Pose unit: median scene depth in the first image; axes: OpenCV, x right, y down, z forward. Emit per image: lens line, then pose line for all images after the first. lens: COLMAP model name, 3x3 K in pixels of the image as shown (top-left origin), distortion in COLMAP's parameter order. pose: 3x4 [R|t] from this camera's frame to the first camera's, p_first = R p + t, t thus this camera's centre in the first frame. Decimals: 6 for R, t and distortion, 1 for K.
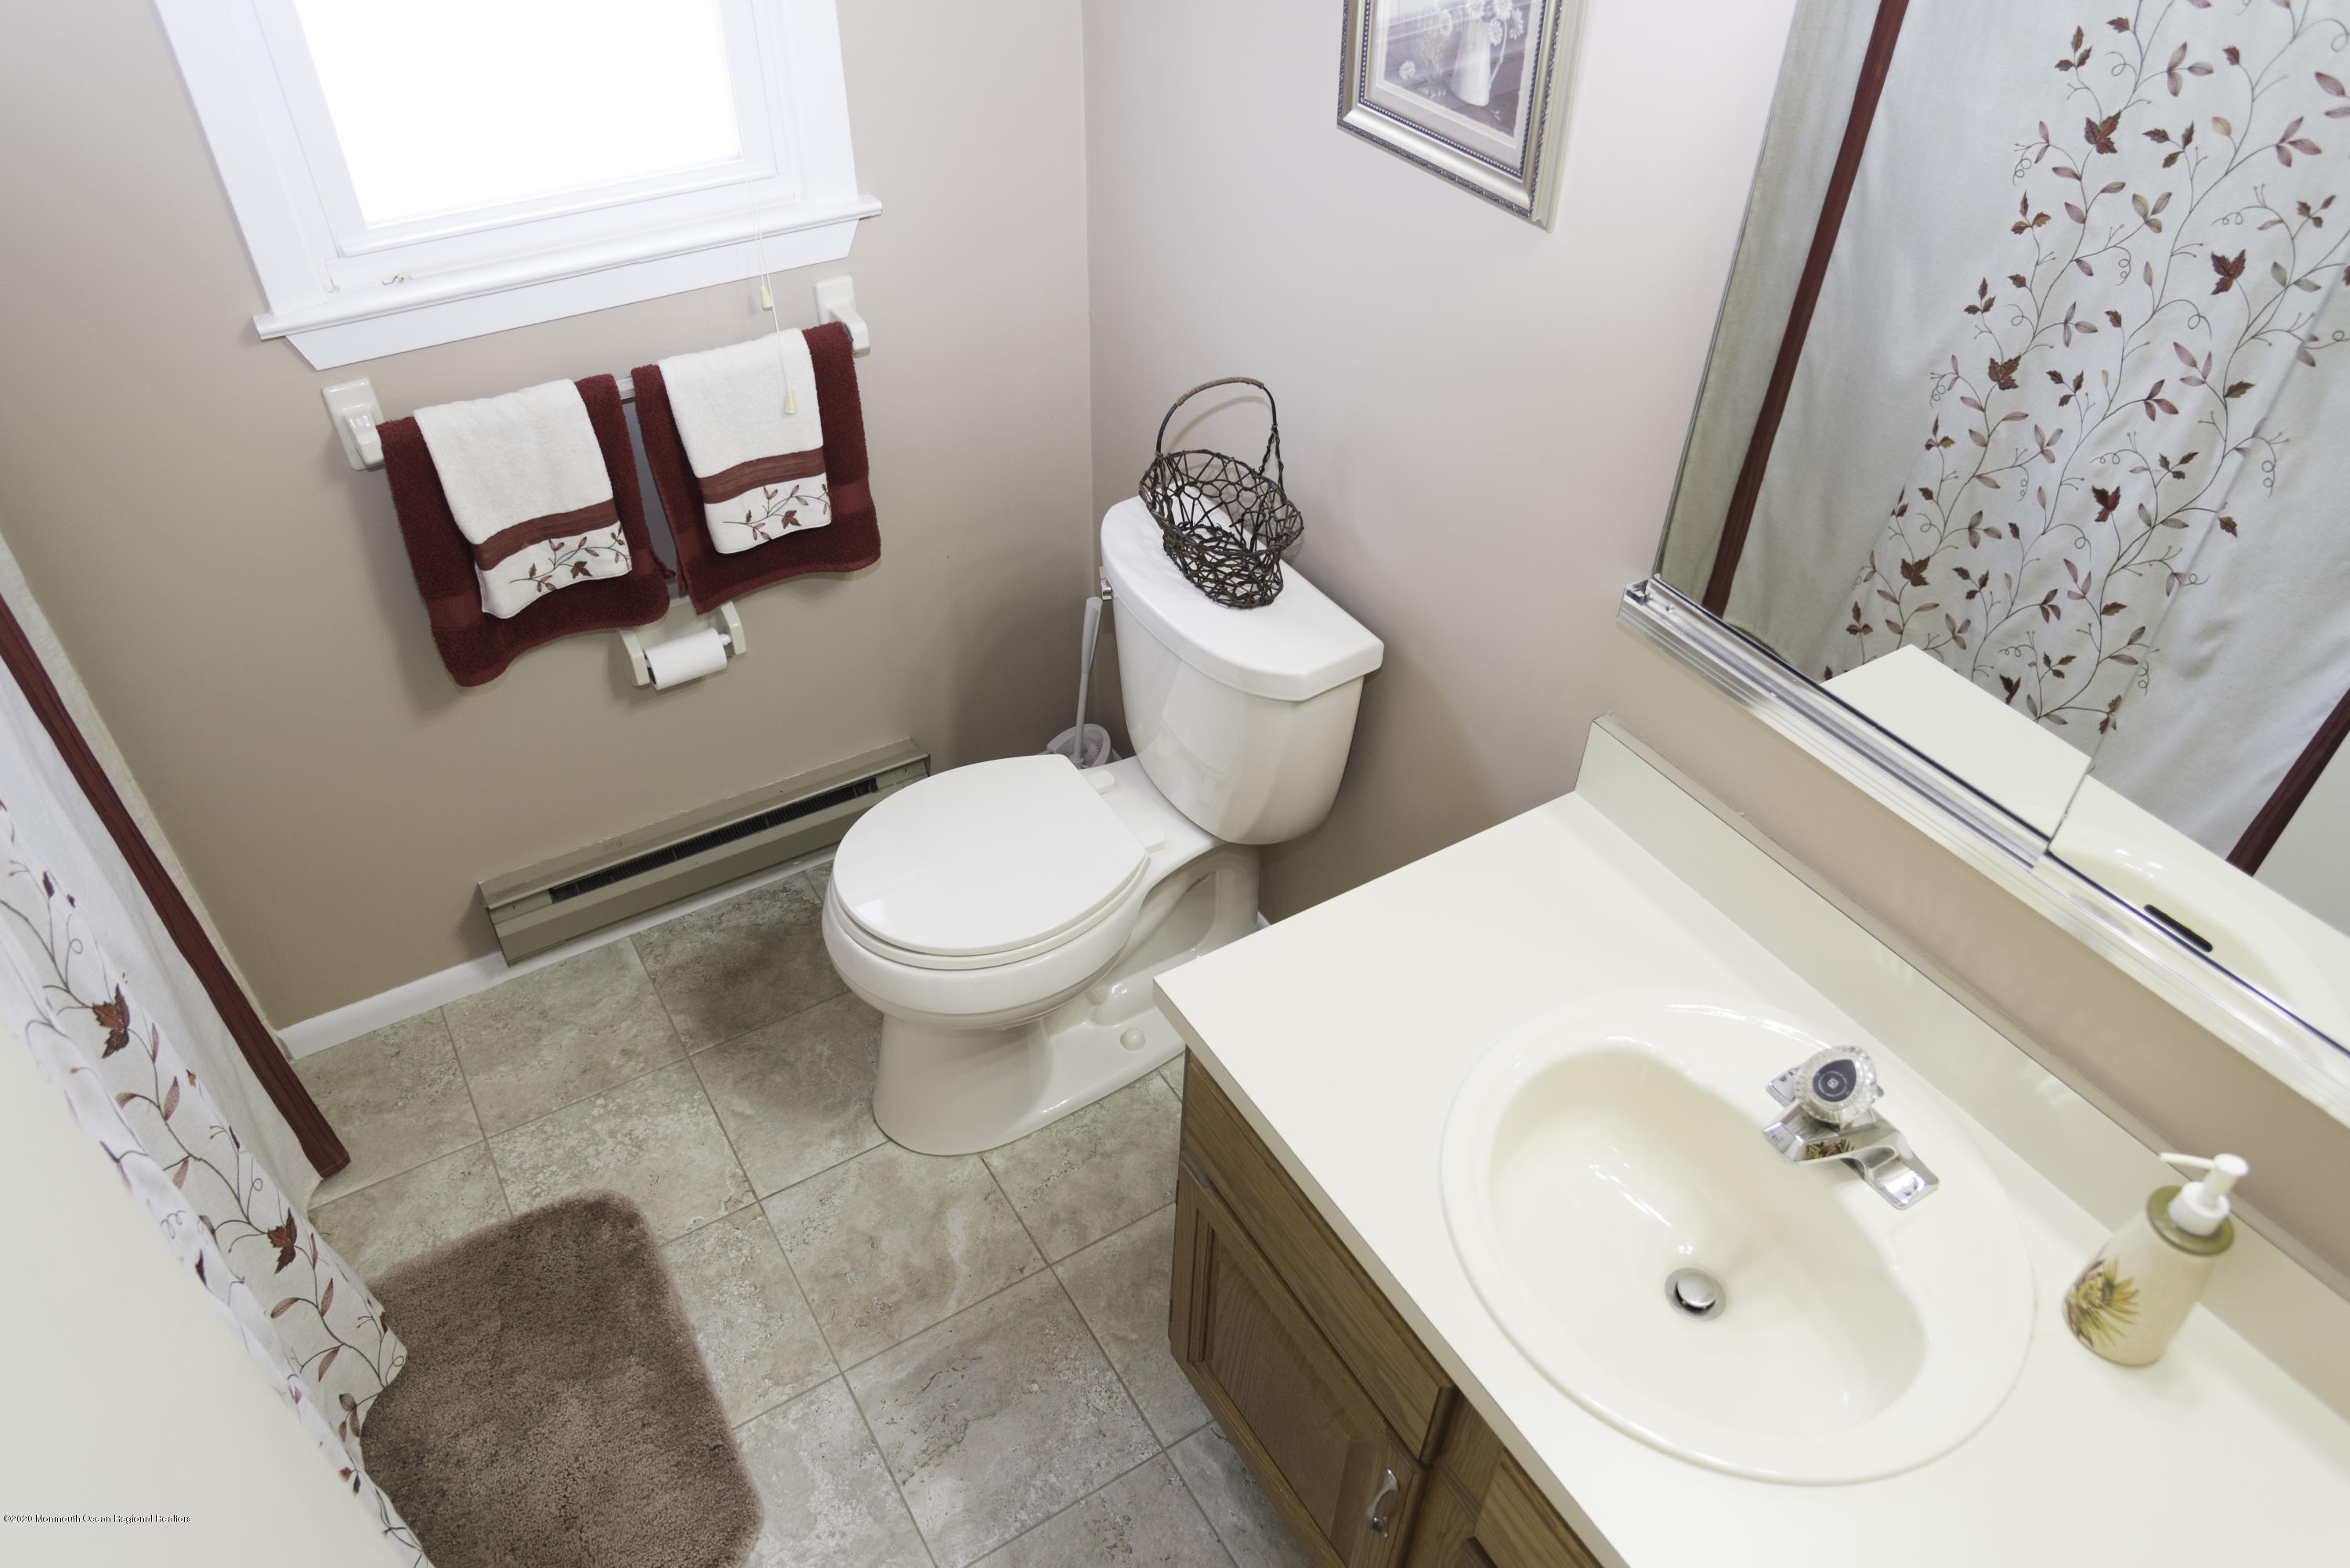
lens RADIAL K [[1561.1, 0, 1169.6], [0, 1561.1, 796.5], [0, 0, 1]] dist [-0.021446, 0.004404]
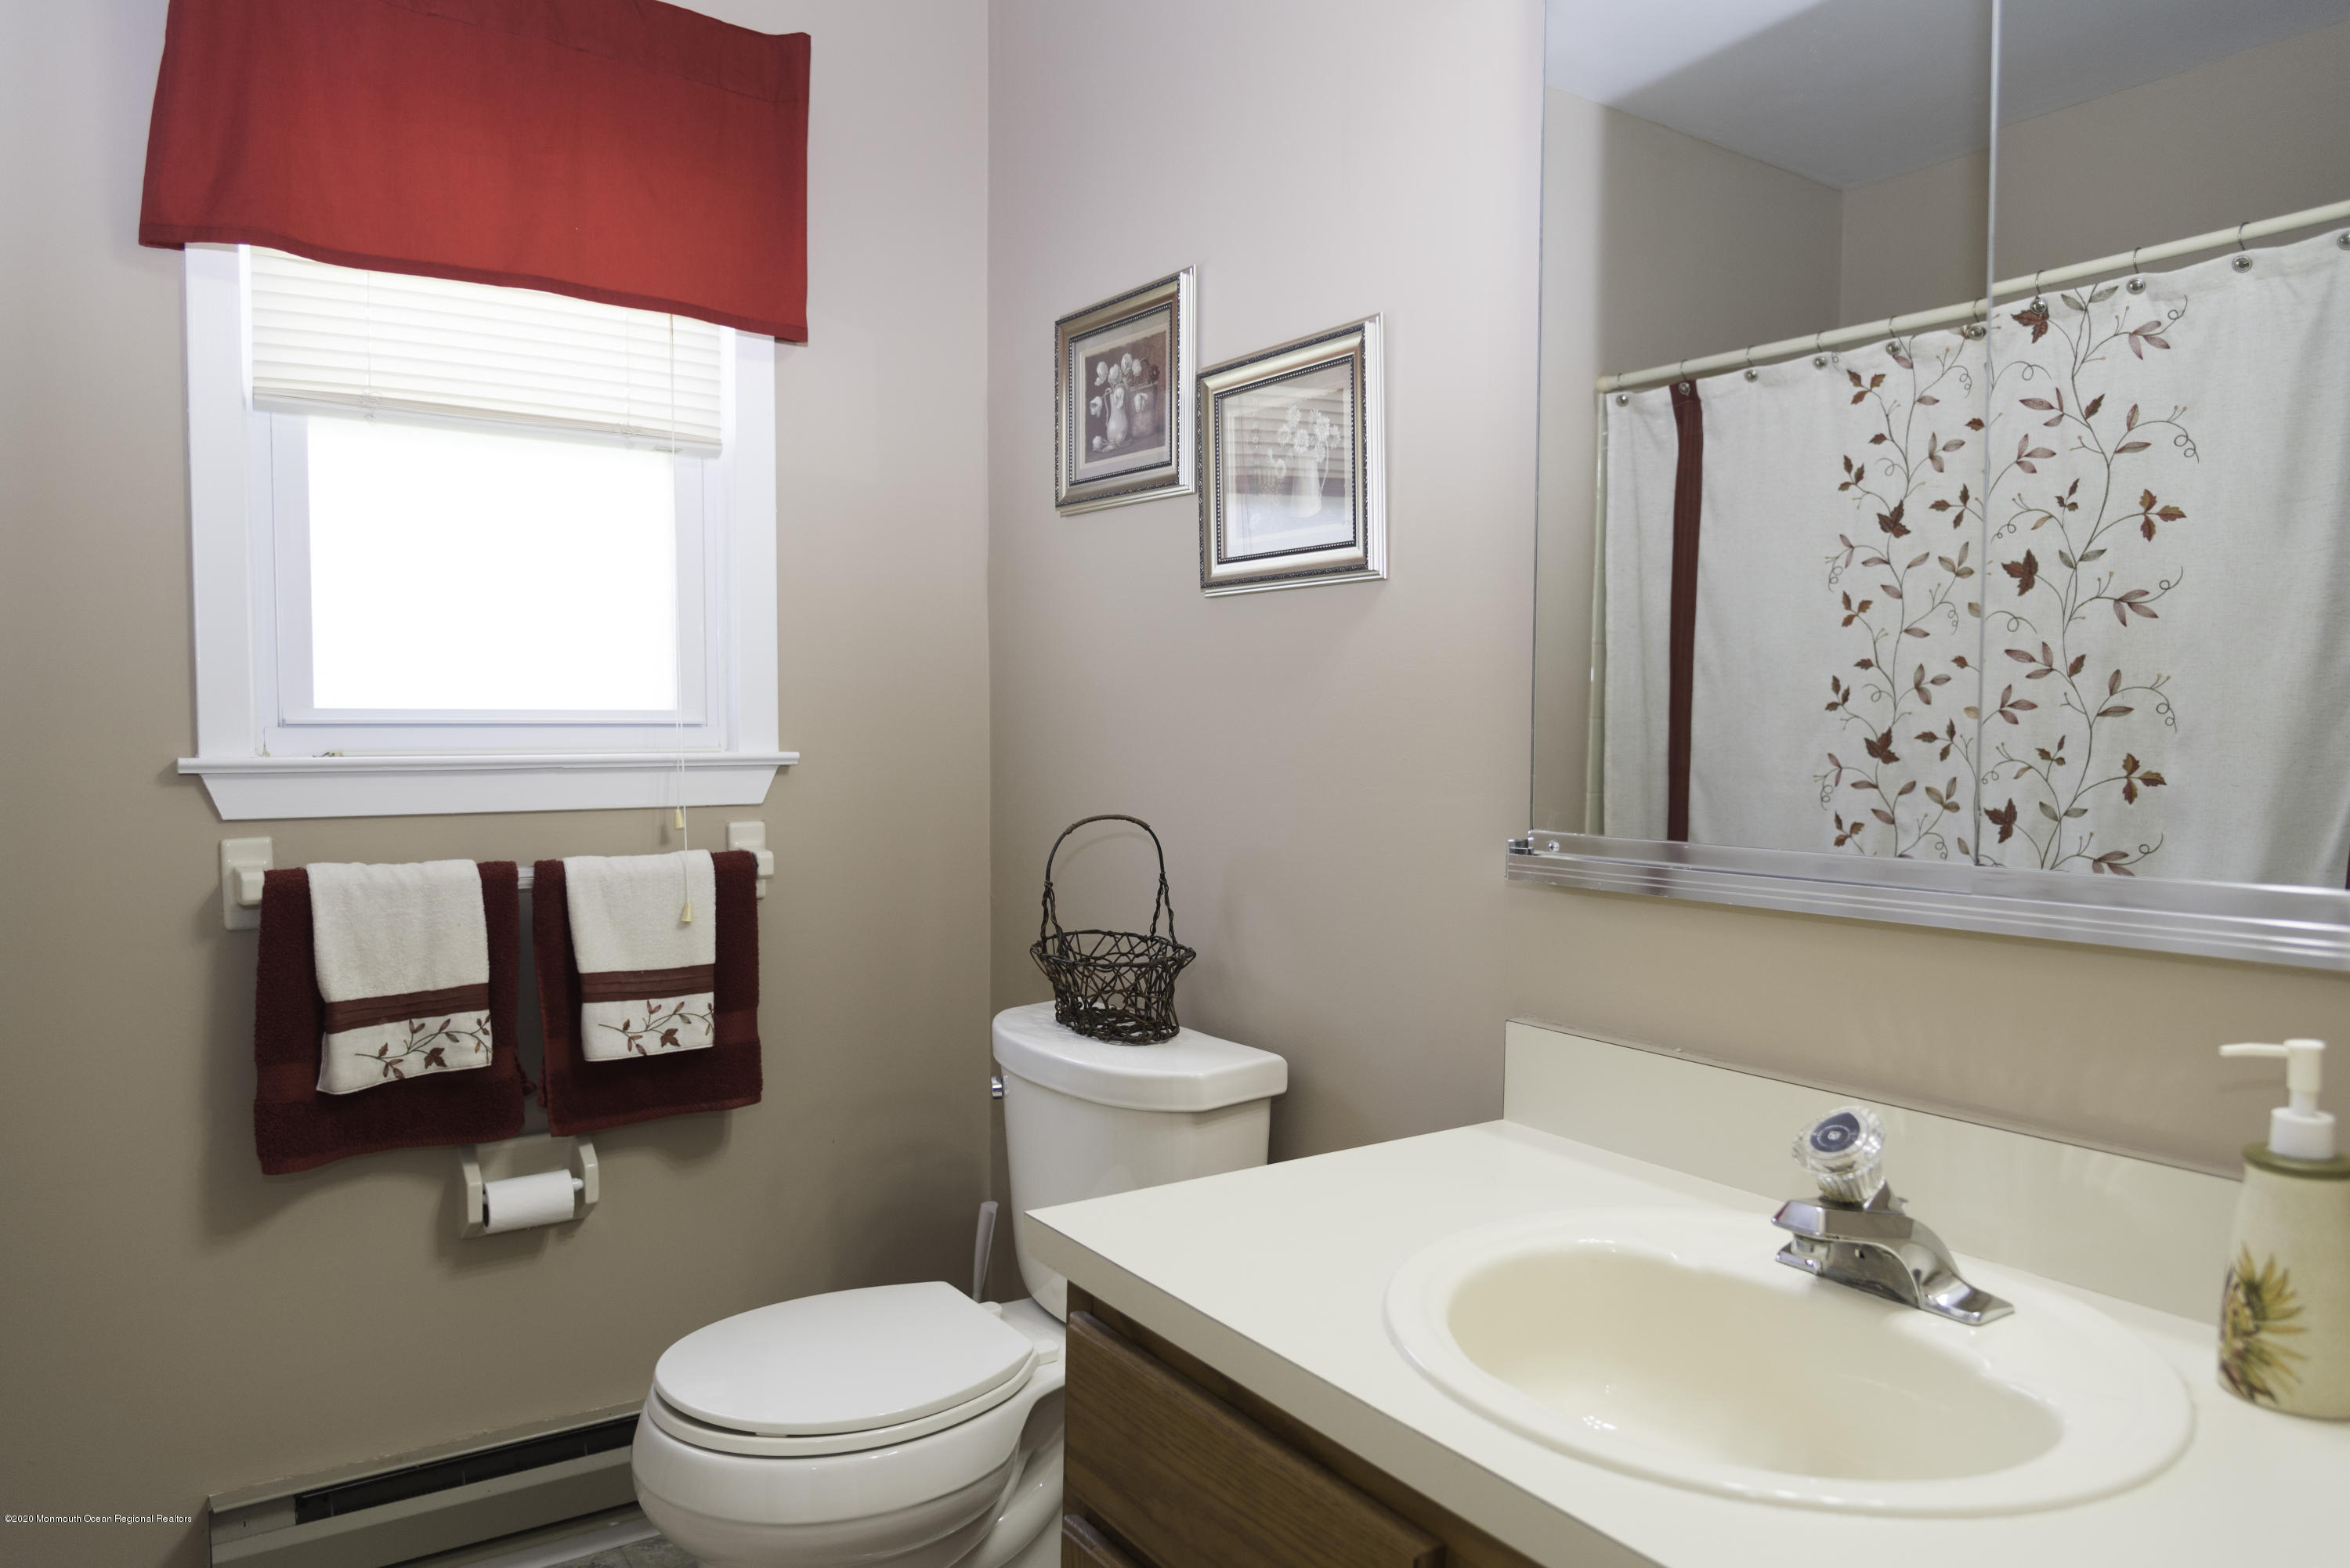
lens RADIAL K [[1561.1, 0, 1173.8], [0, 1561.1, 793.0], [0, 0, 1]] dist [-0.021446, 0.004404]
pose [[0.998644, -0.012693, 0.050488, 0.021776], [0.041455, 0.780524, -0.623750, 0.334208], [-0.031490, 0.624997, 0.779992, 0.153592]]
